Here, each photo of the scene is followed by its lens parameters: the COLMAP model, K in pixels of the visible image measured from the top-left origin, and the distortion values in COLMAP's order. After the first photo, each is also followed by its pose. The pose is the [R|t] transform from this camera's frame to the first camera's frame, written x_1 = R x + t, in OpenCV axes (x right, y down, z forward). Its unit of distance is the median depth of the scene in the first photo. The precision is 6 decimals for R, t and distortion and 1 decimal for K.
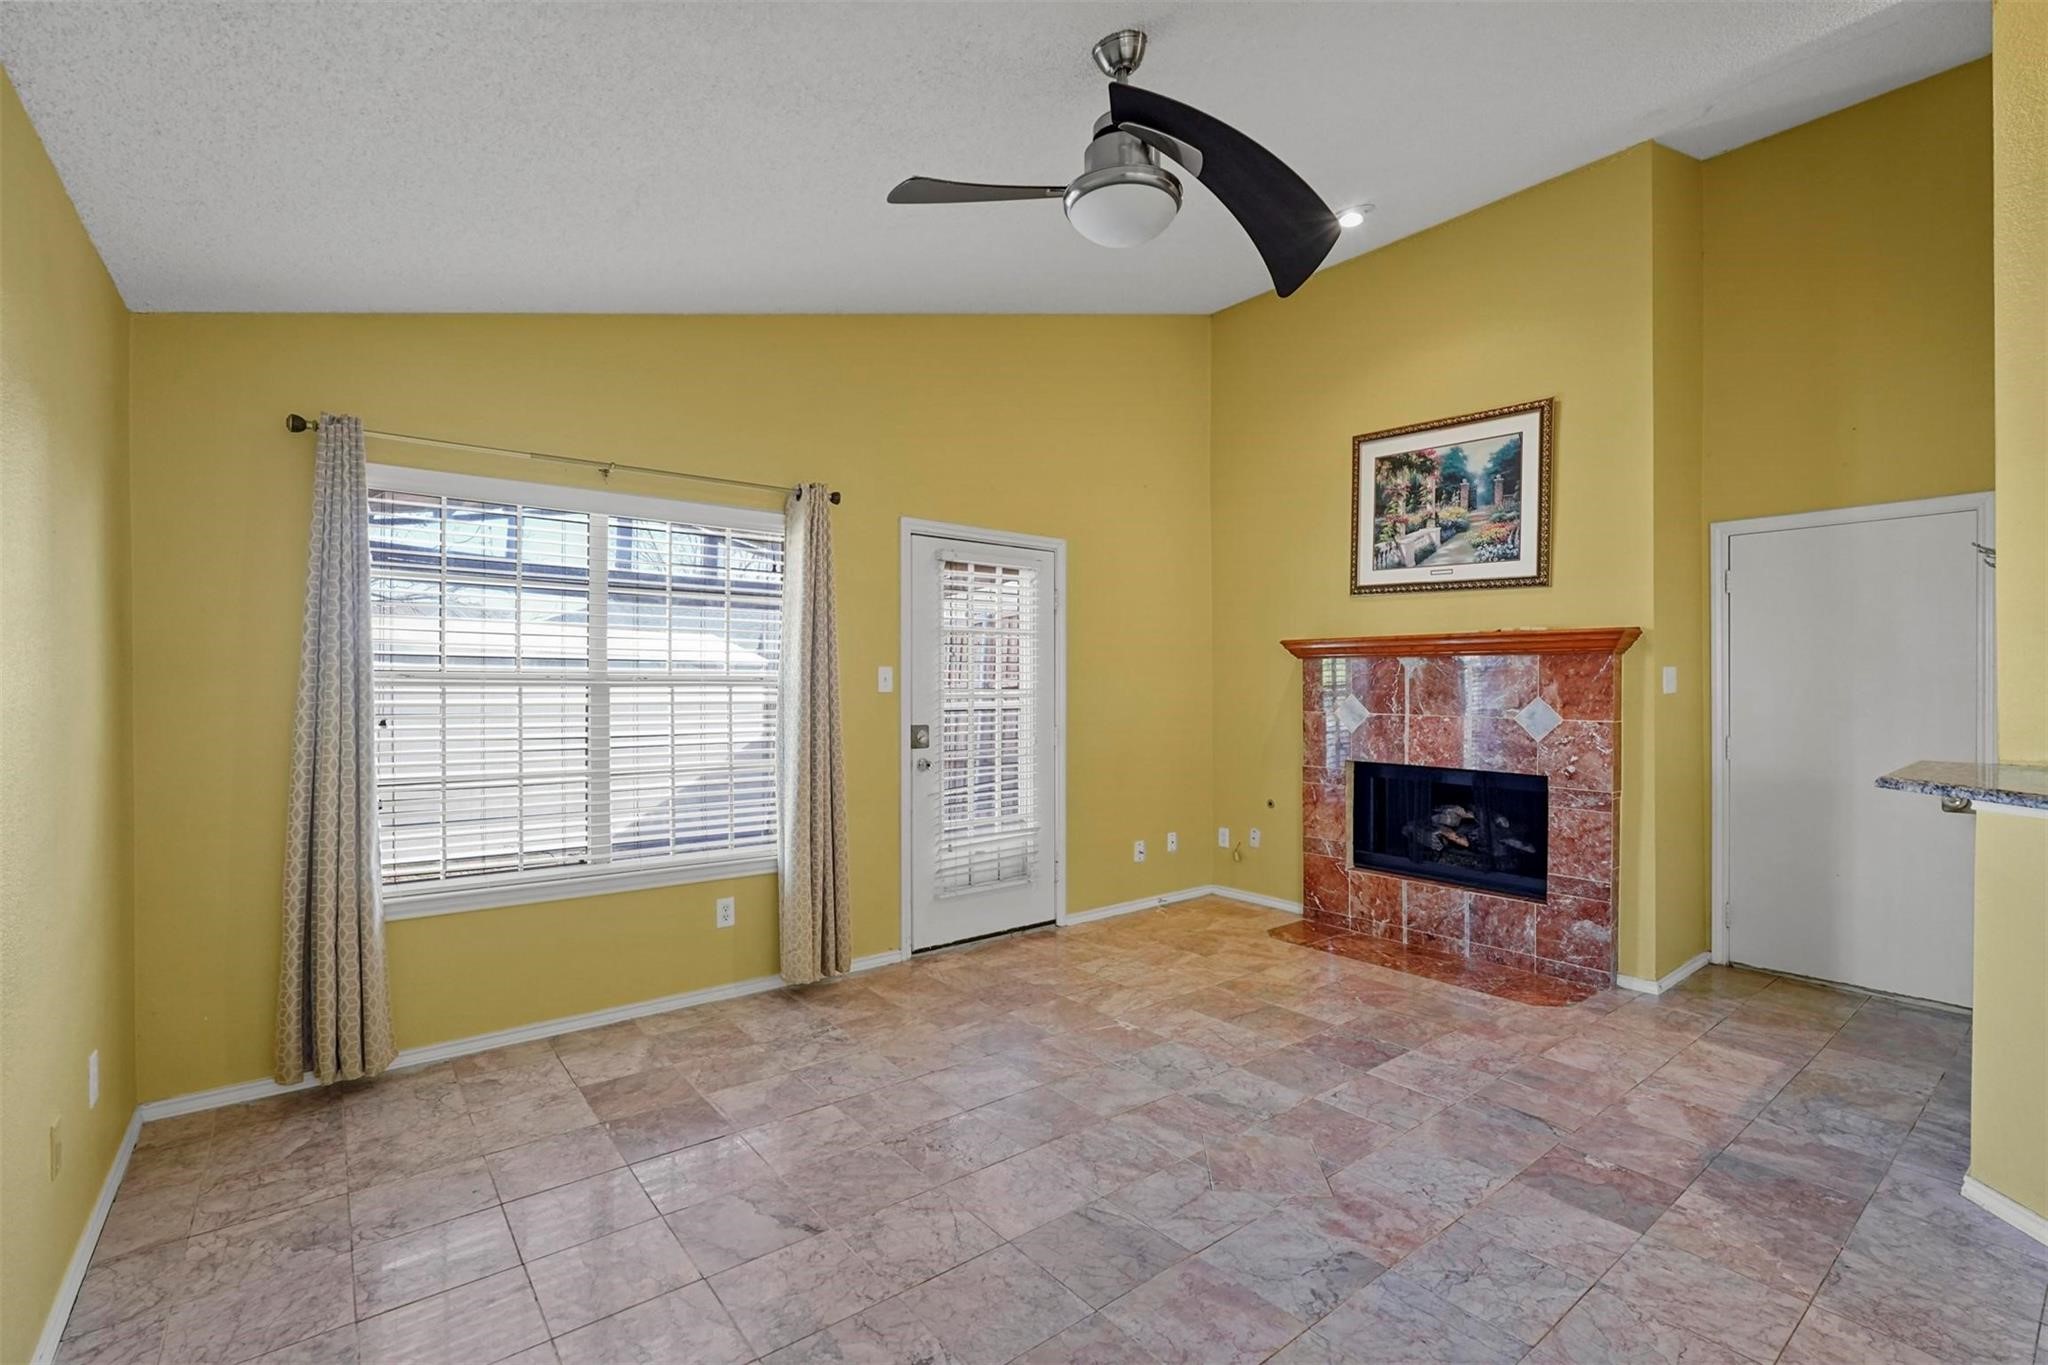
lens RADIAL K [[913.7, 0, 1014.4], [0, 913.7, 684.4], [0, 0, 1]] dist [-0.017365, 0.007386]
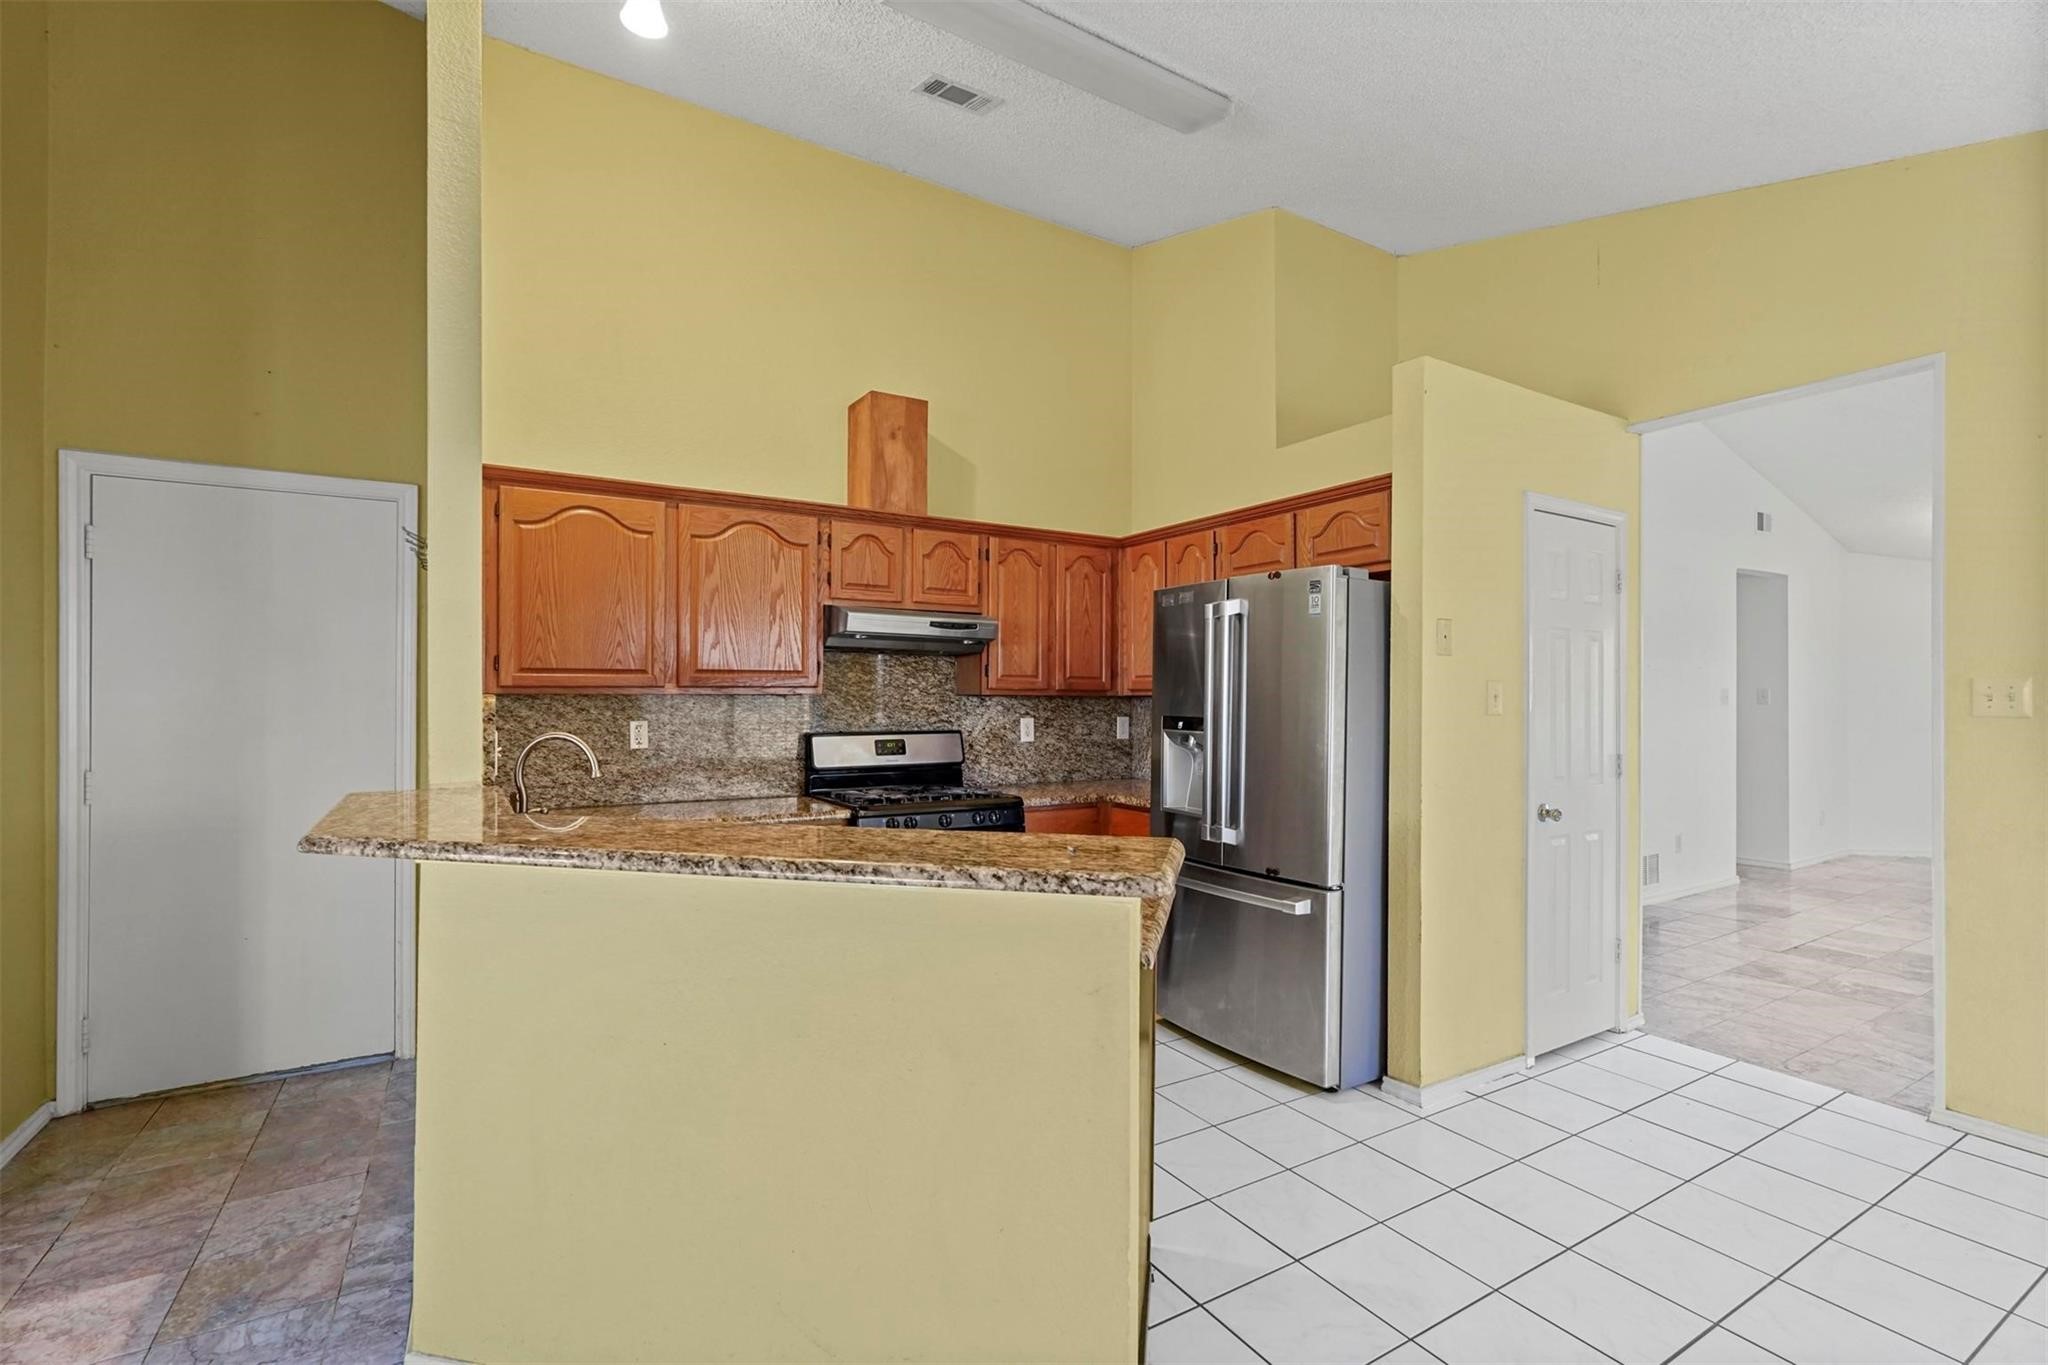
lens RADIAL K [[913.7, 0, 1011.2], [0, 913.7, 694.7], [0, 0, 1]] dist [-0.017365, 0.007386]
pose [[0.130738, -0.000724, 0.991417, 0.199377], [-0.004462, 0.999989, 0.001319, -0.002001], [-0.991407, -0.004596, 0.130734, 0.217771]]
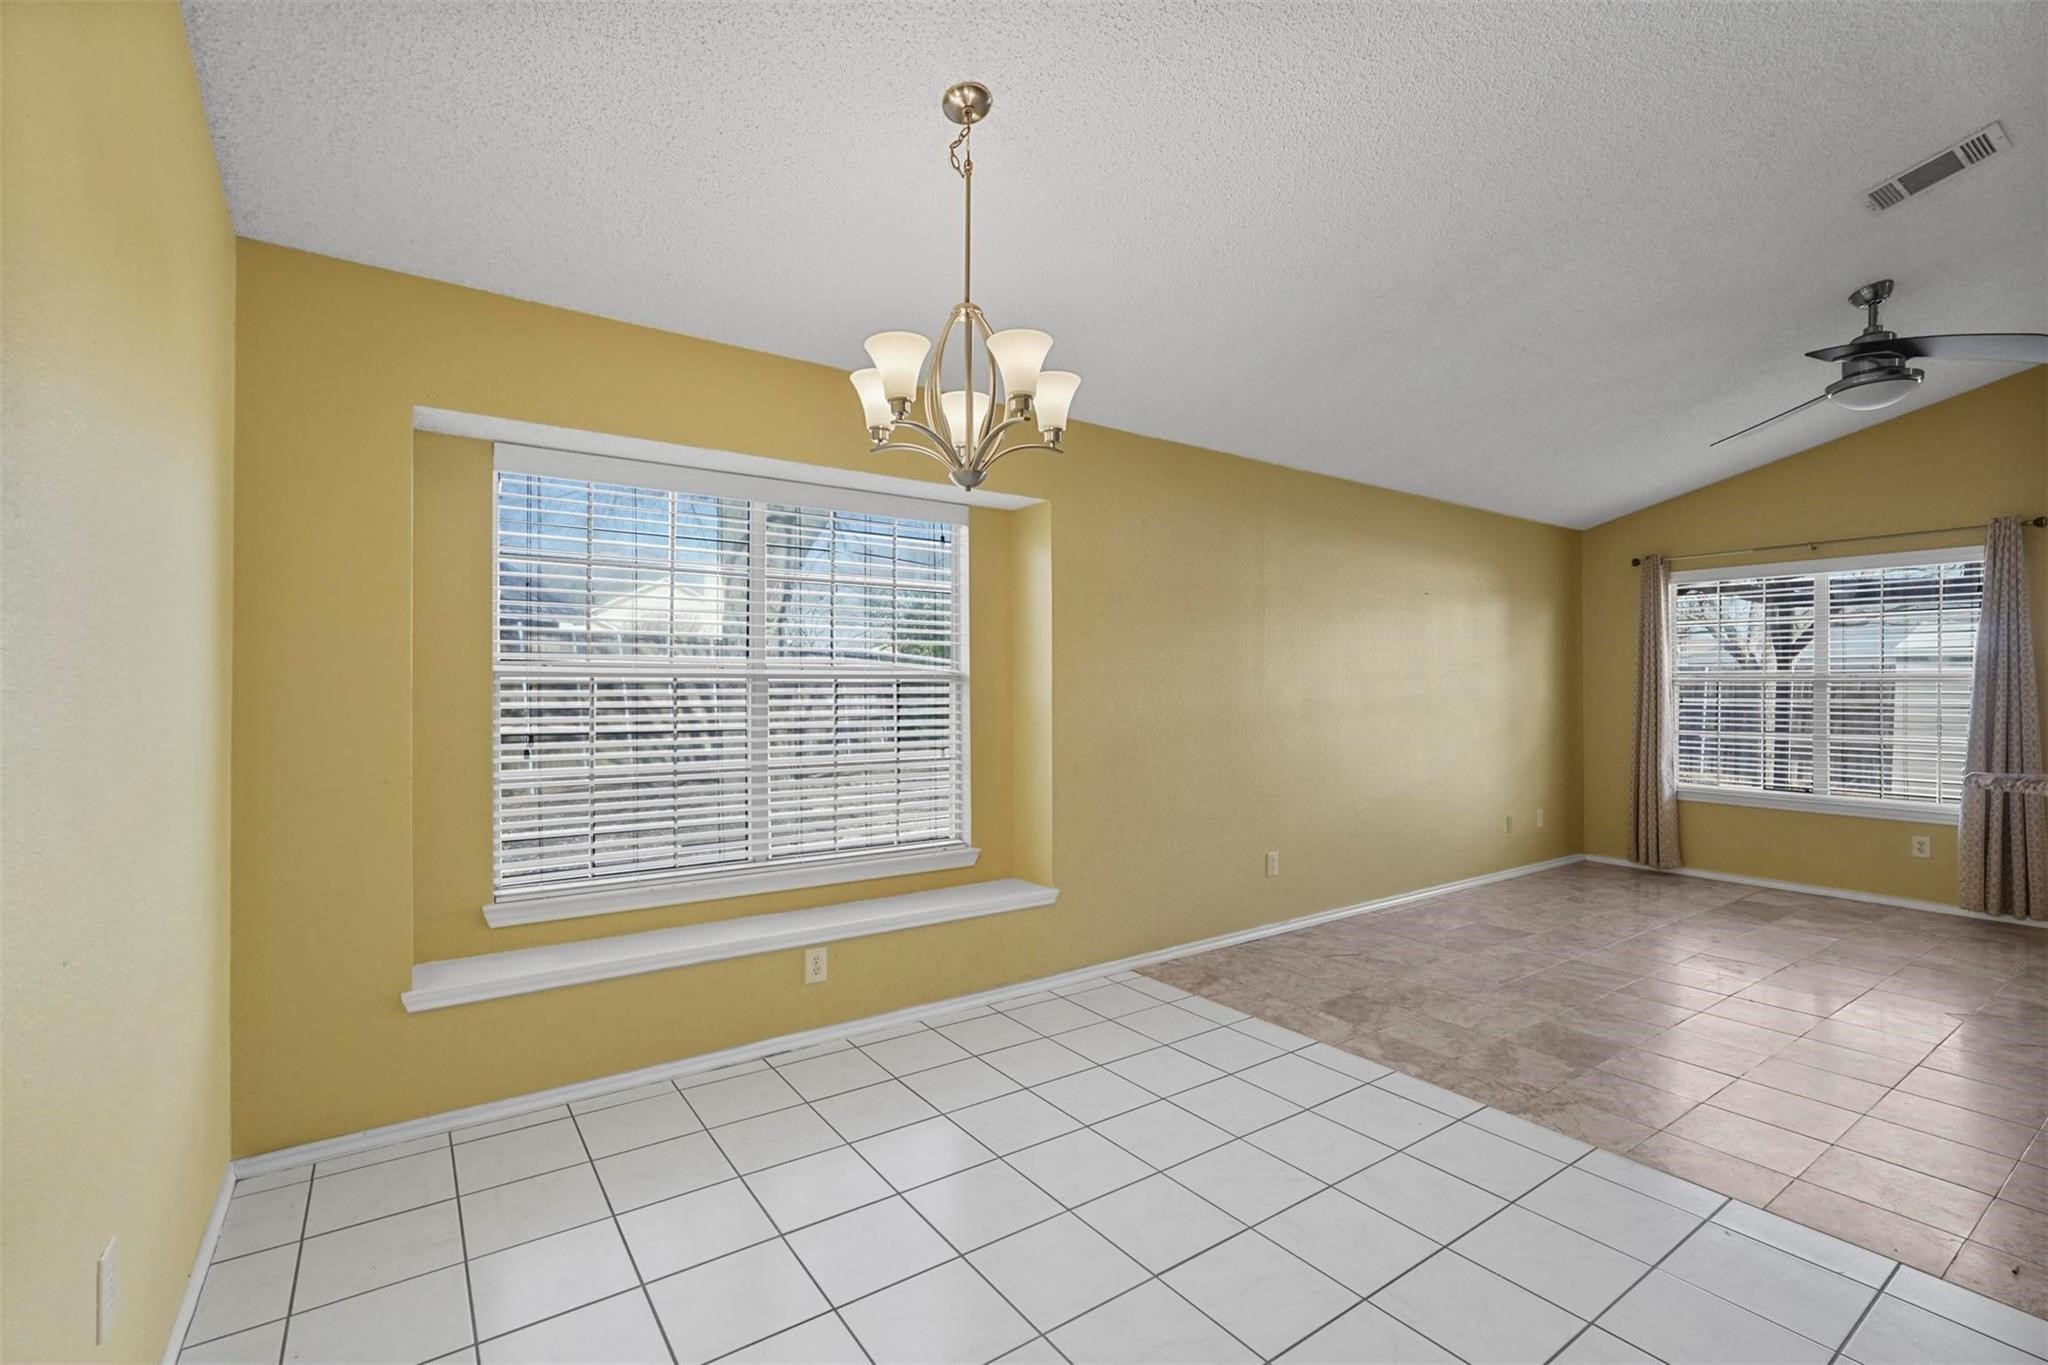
lens RADIAL K [[913.7, 0, 1027.1], [0, 913.7, 690.6], [0, 0, 1]] dist [-0.017365, 0.007386]
pose [[-0.062446, 0.002257, -0.998046, 0.997493], [-0.003165, 0.999992, 0.002459, 0.015221], [0.998043, 0.003313, -0.062438, -0.224242]]
